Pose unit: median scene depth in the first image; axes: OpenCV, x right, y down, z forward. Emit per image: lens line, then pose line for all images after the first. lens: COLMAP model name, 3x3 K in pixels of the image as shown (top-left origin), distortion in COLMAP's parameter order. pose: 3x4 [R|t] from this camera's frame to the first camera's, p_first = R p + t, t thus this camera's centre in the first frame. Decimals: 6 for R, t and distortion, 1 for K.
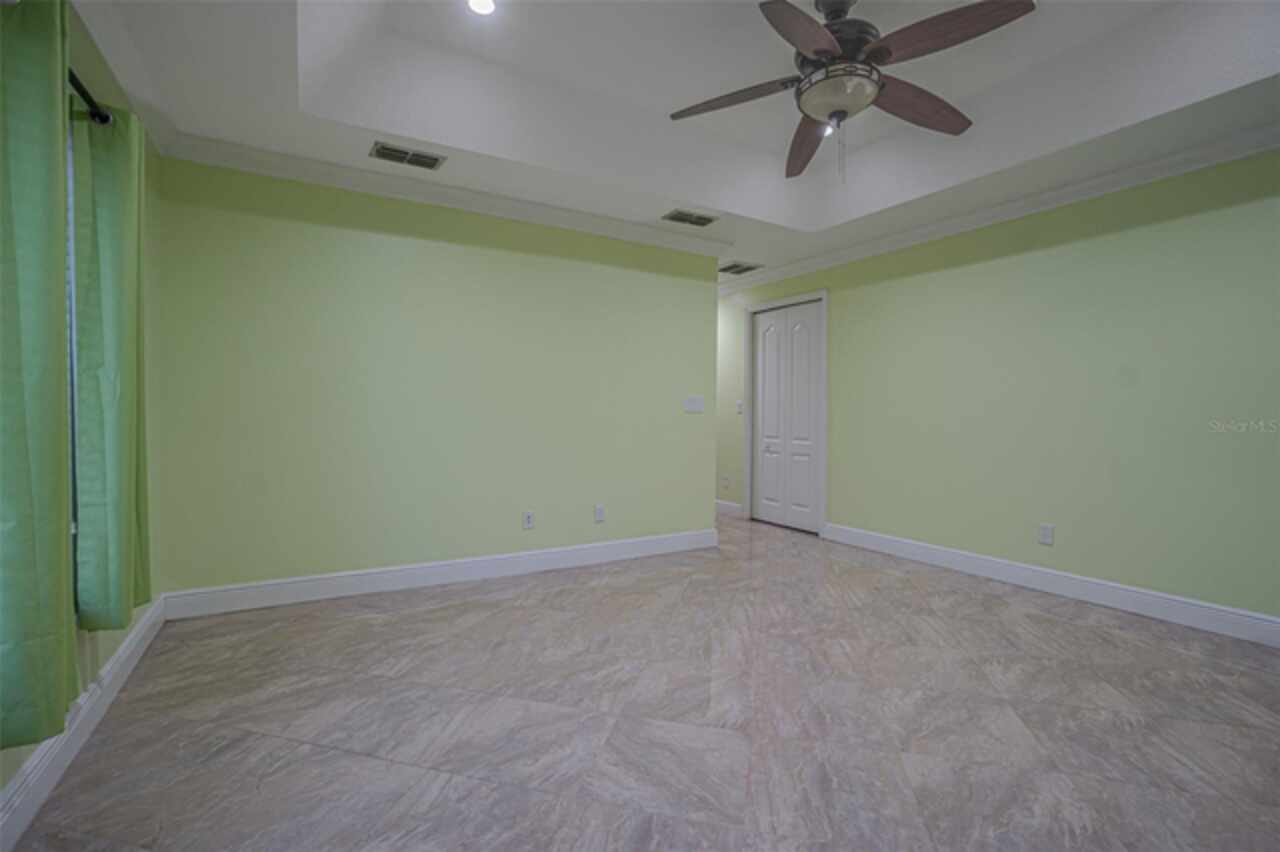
lens RADIAL K [[571.8, 0, 631.7], [0, 571.8, 406.6], [0, 0, 1]] dist [-0.033234, 0.000535]
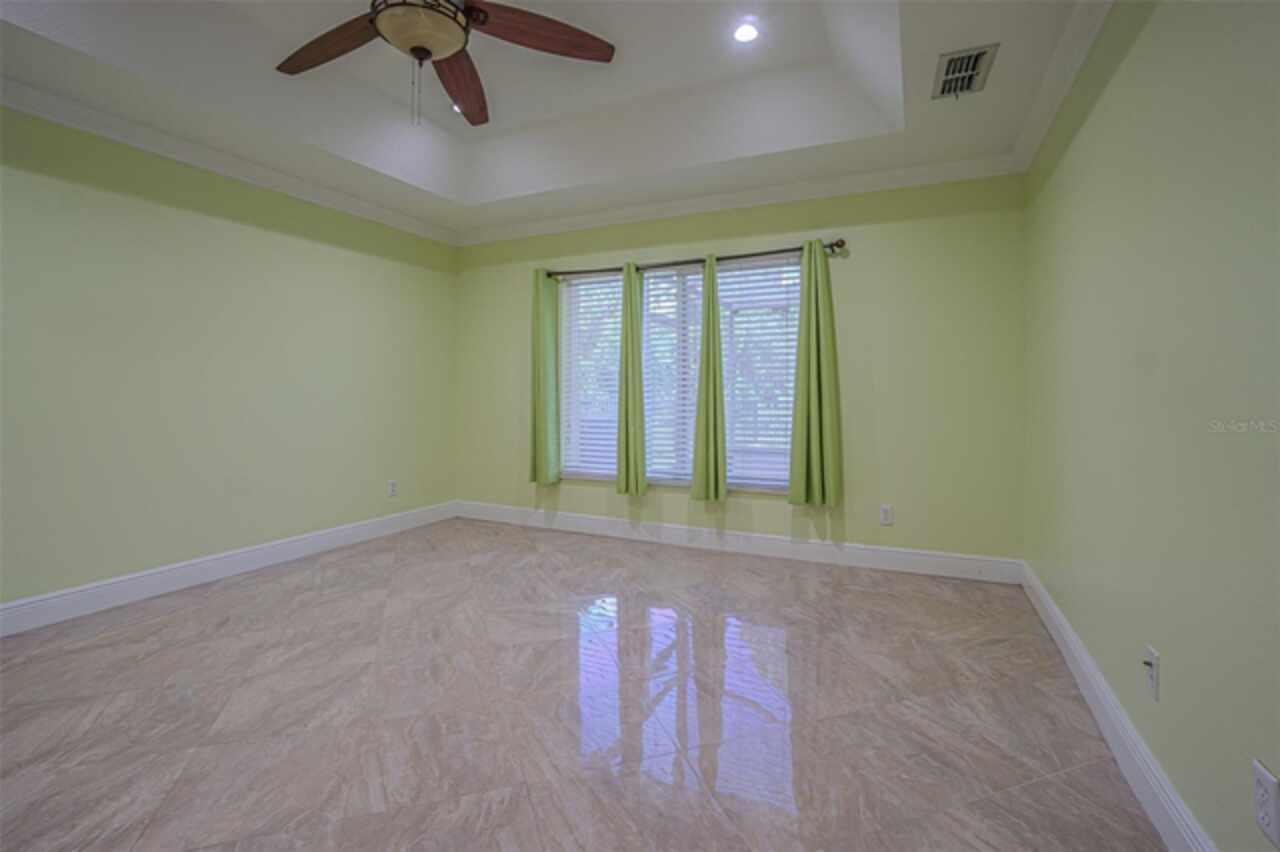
lens RADIAL K [[571.8, 0, 631.7], [0, 571.8, 406.6], [0, 0, 1]] dist [-0.033234, 0.000535]
pose [[-0.830097, -0.004247, -0.557603, 0.543016], [-0.003697, 0.999991, -0.002113, 0.030195], [0.557607, 0.000307, -0.830105, 1.828086]]
